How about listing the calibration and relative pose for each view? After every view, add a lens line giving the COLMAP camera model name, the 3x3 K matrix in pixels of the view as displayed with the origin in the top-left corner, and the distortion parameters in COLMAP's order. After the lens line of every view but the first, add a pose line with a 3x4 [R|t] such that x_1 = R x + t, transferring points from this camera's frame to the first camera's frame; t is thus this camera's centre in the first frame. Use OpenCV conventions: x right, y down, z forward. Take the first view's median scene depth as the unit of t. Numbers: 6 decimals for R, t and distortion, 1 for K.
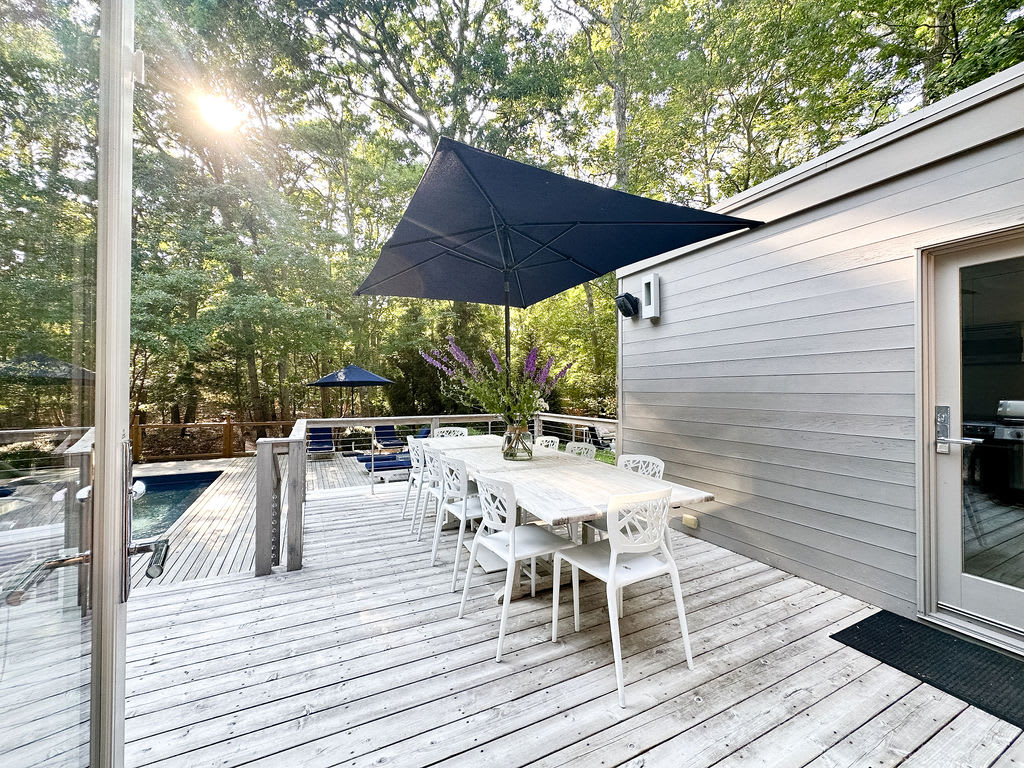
lens RADIAL K [[413.7, 0, 513.5], [0, 413.7, 385.1], [0, 0, 1]] dist [0.000355, 0.000011]
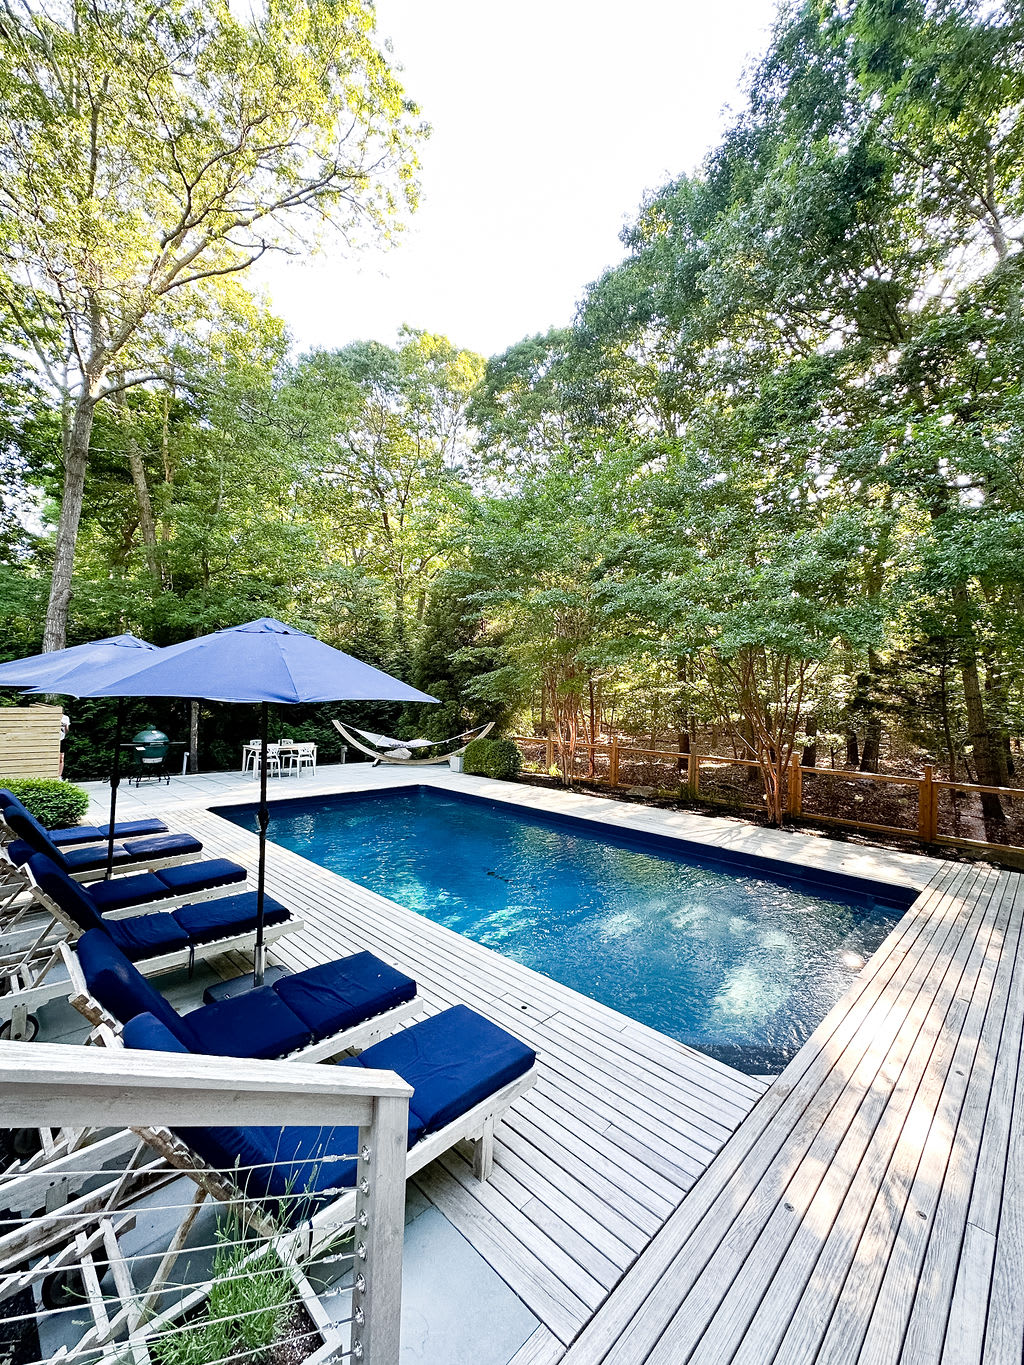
lens RADIAL K [[551.4, 0, 515.8], [0, 551.4, 687.0], [0, 0, 1]] dist [0.000355, 0.000011]
pose [[0.322025, -0.014730, -0.946616, -0.120969], [-0.019345, 0.999568, -0.022135, -0.005760], [0.946533, 0.025441, 0.321601, 0.171356]]
